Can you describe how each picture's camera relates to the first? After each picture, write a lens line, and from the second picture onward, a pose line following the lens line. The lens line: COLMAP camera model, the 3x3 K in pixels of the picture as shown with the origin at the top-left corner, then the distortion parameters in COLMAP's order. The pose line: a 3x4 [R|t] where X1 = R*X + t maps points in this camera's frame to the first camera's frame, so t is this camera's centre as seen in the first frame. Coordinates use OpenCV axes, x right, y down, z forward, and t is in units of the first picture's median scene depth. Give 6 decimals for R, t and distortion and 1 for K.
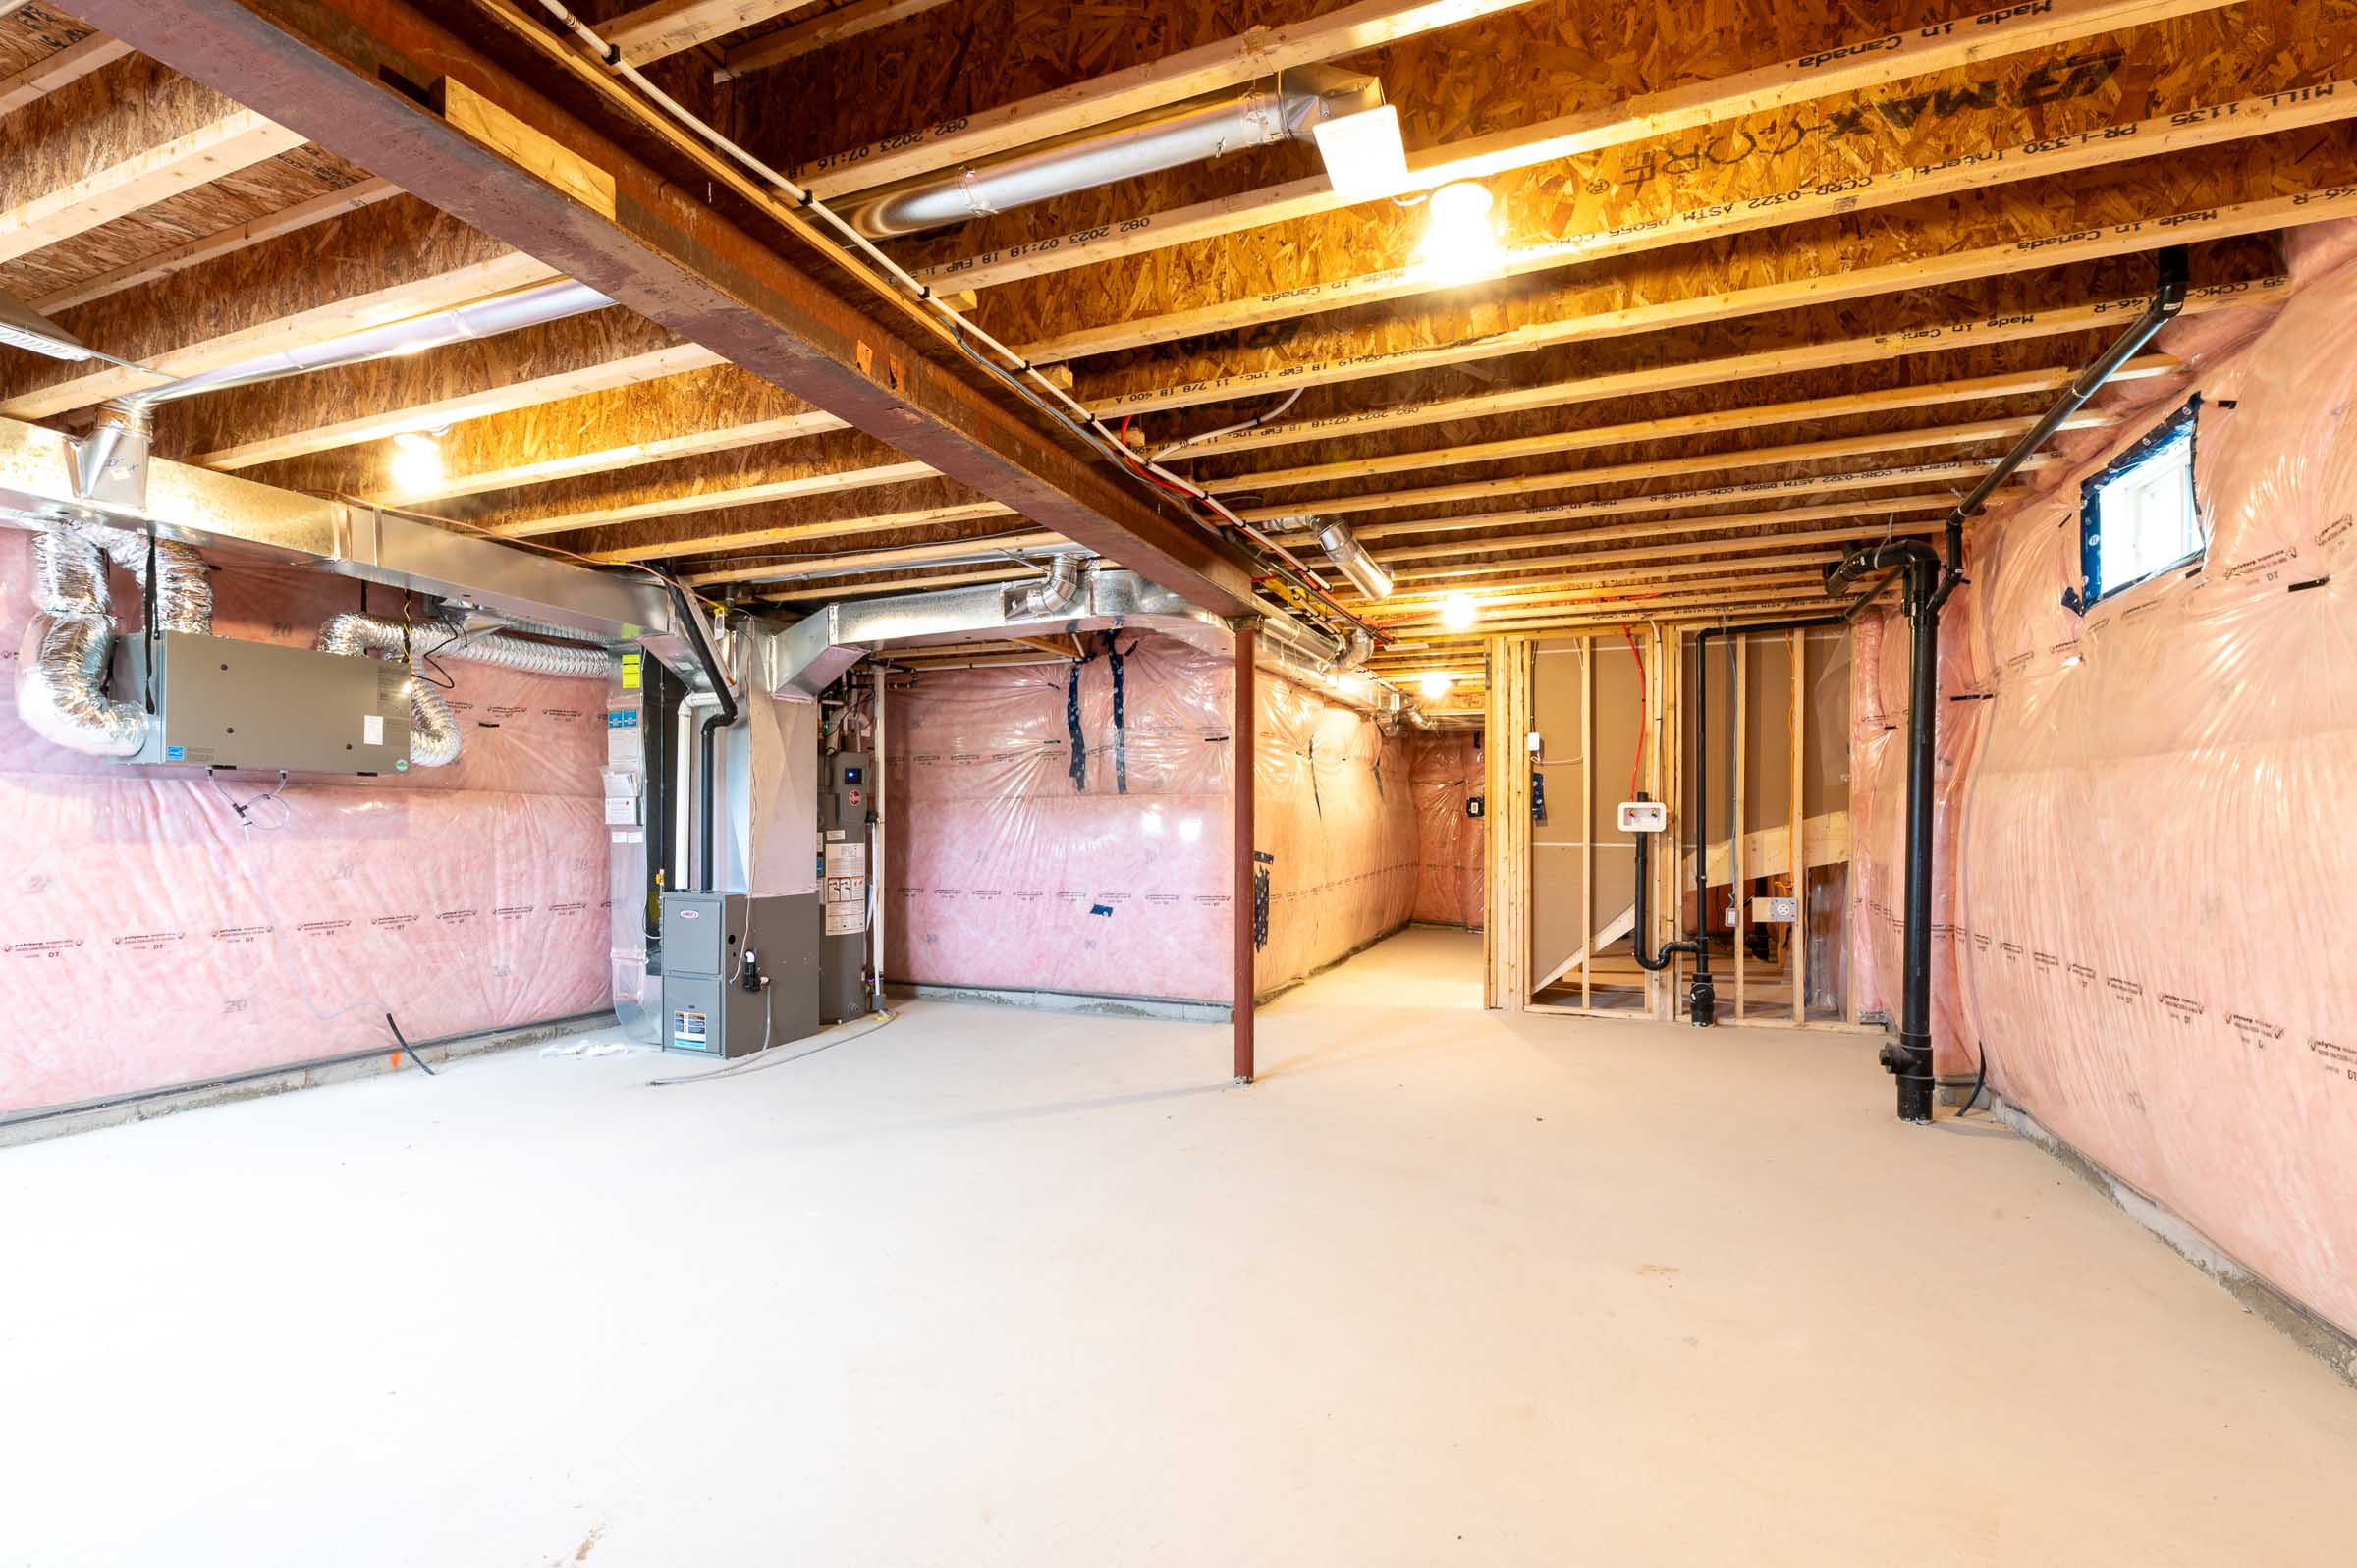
lens RADIAL K [[1059.4, 0, 1157.2], [0, 1059.4, 826.9], [0, 0, 1]] dist [-0.001121, -0.000082]
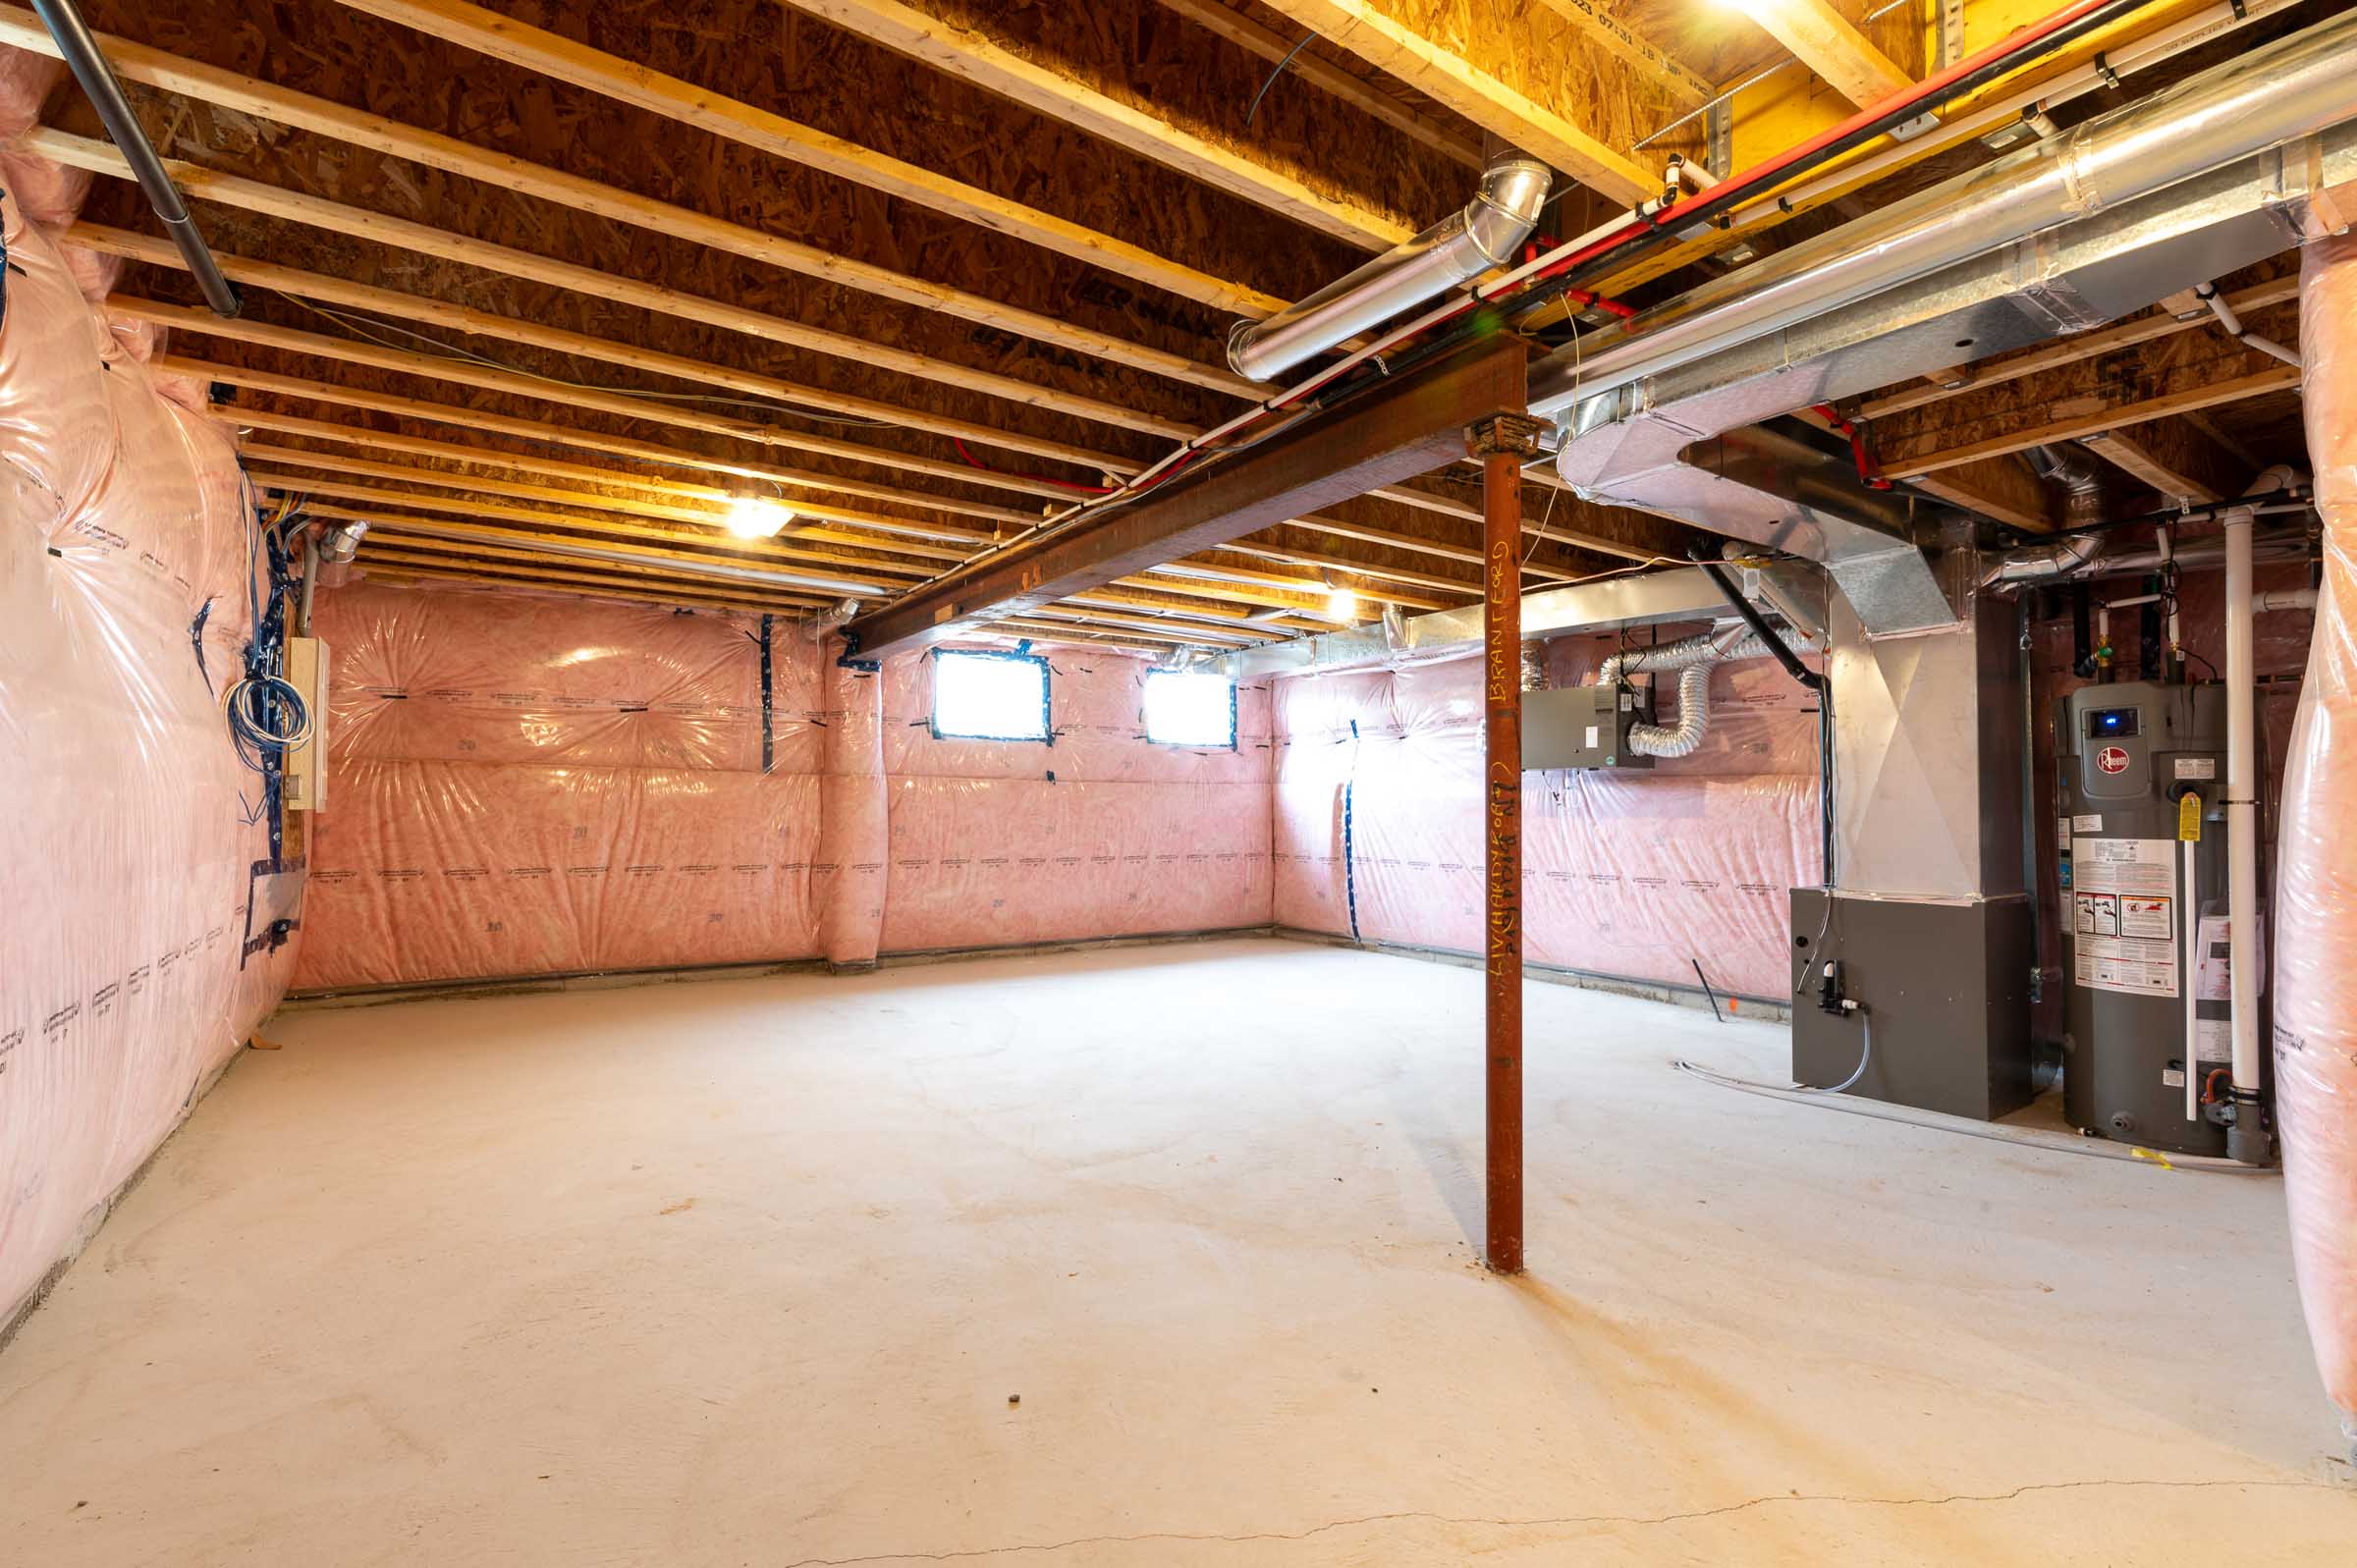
lens RADIAL K [[1059.4, 0, 1174.5], [0, 1059.4, 788.9], [0, 0, 1]] dist [-0.001121, -0.000082]
pose [[-0.541799, -0.018154, -0.840312, 0.648682], [-0.008174, 0.999833, -0.016331, 0.003084], [0.840468, -0.001979, -0.541857, 1.171724]]
